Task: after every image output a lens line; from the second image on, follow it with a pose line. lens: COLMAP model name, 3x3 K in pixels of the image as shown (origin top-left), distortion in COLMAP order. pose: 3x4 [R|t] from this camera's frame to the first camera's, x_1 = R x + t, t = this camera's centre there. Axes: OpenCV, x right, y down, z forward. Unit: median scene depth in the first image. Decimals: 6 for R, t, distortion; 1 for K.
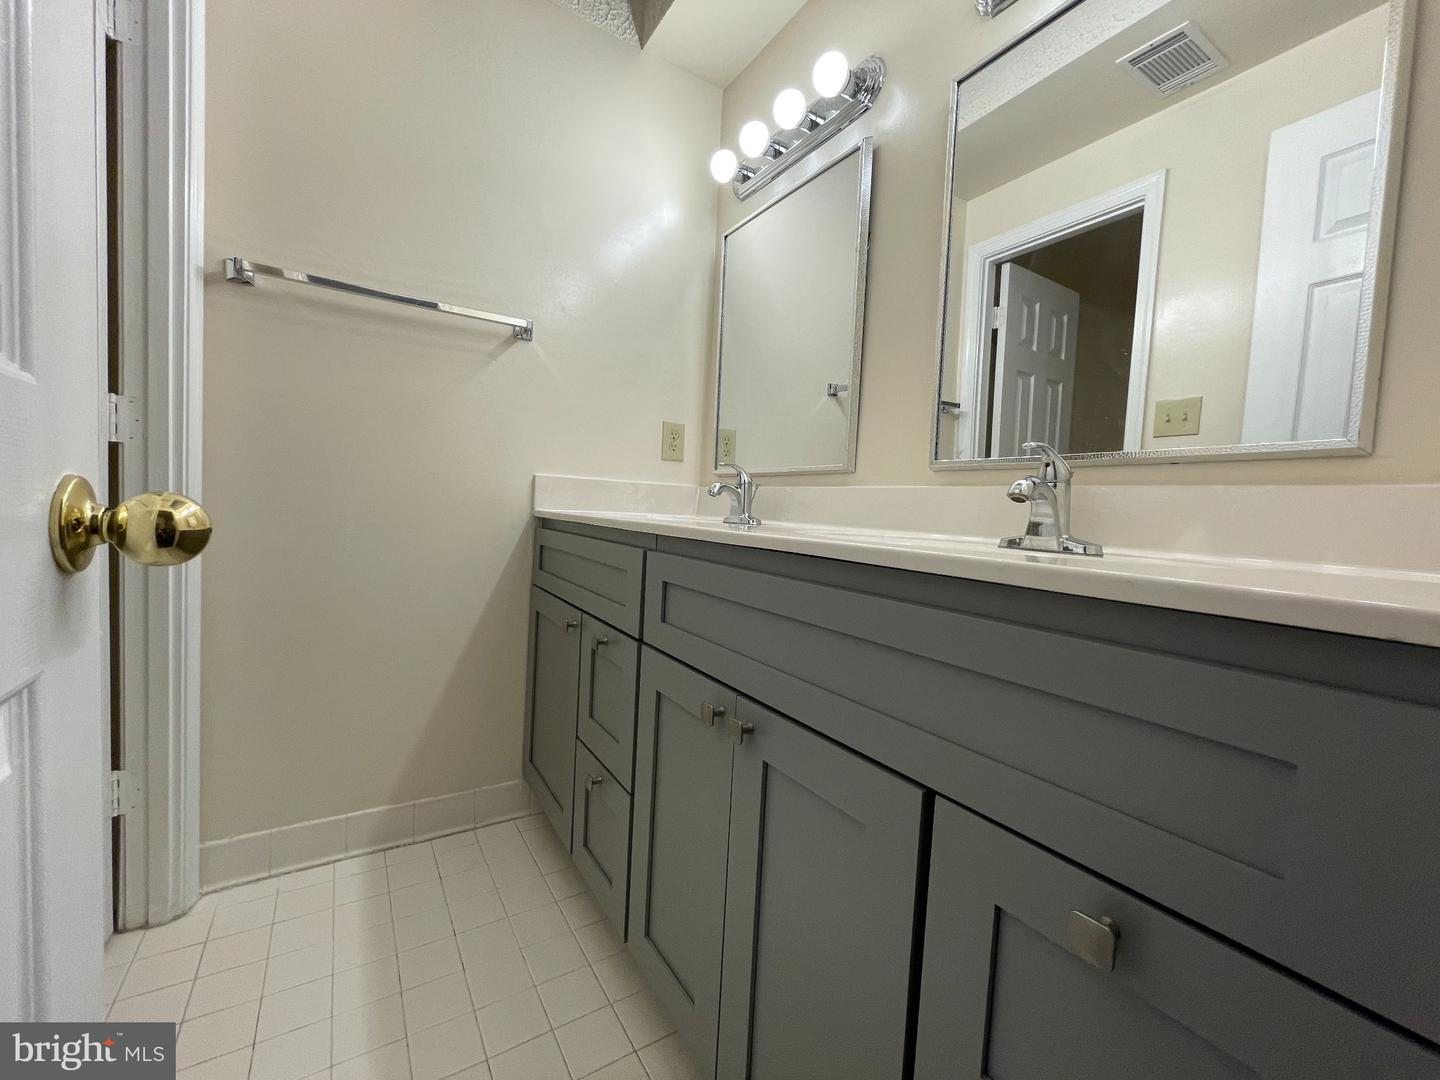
lens RADIAL K [[582.9, 0, 721.3], [0, 582.9, 538.5], [0, 0, 1]] dist [-0.003025, 0.000088]
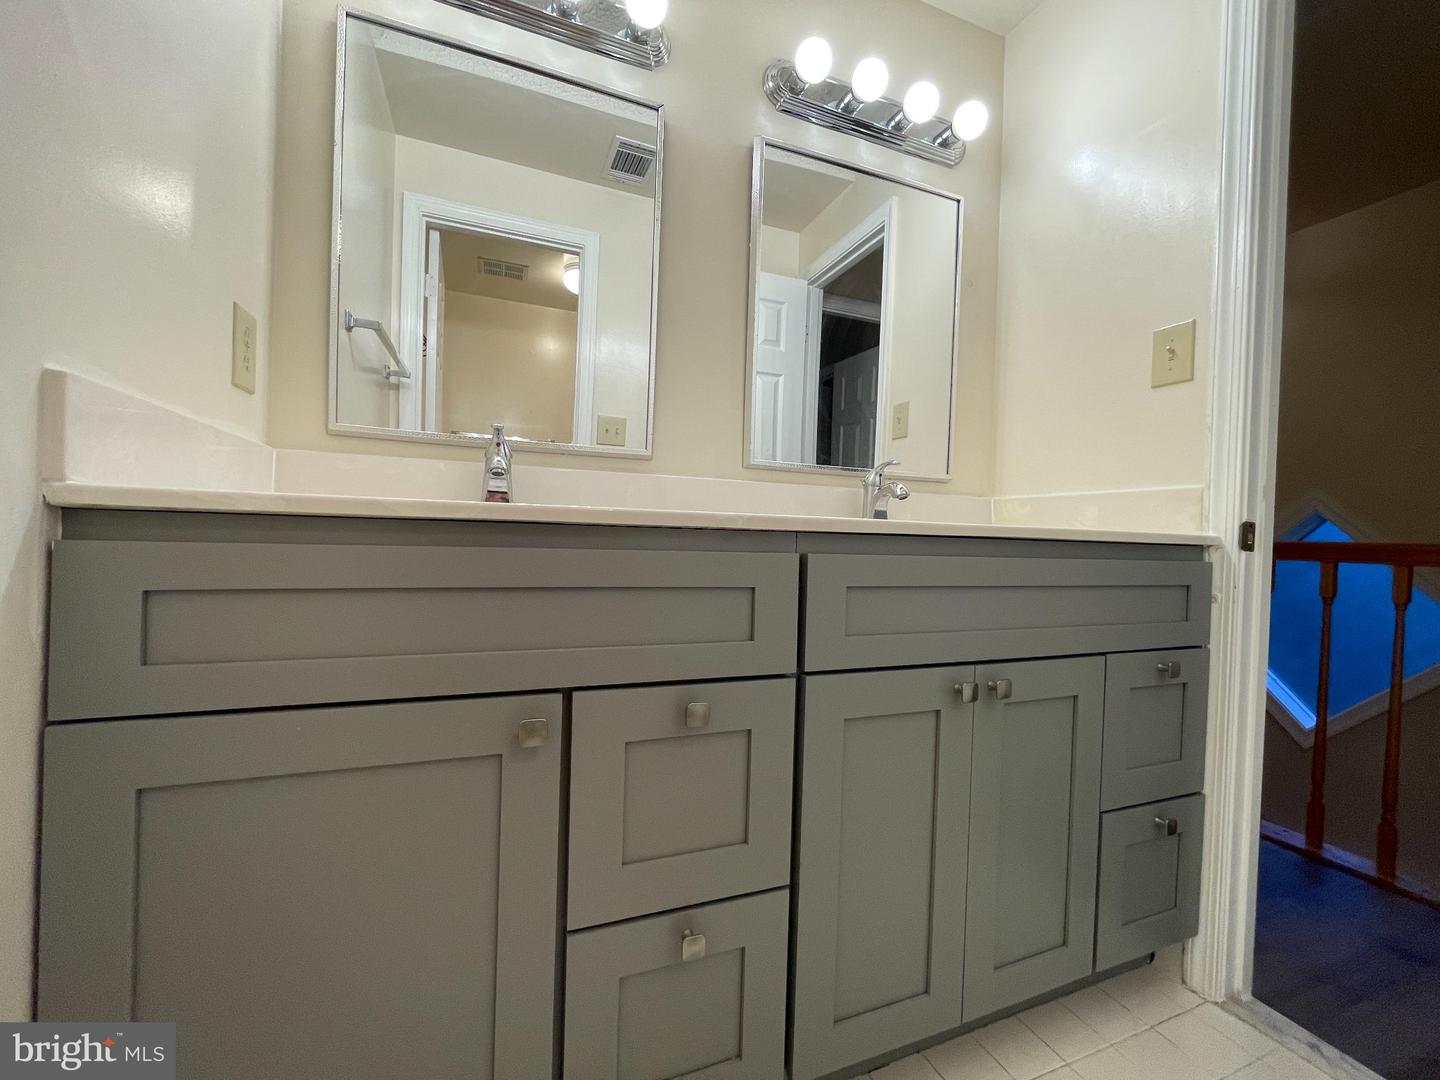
lens RADIAL K [[582.9, 0, 722.6], [0, 582.9, 540.1], [0, 0, 1]] dist [-0.003025, 0.000088]
pose [[0.185189, -0.057008, 0.981048, -0.544930], [0.032173, 0.998132, 0.051928, -0.023776], [-0.982176, 0.021947, 0.186677, 0.587002]]
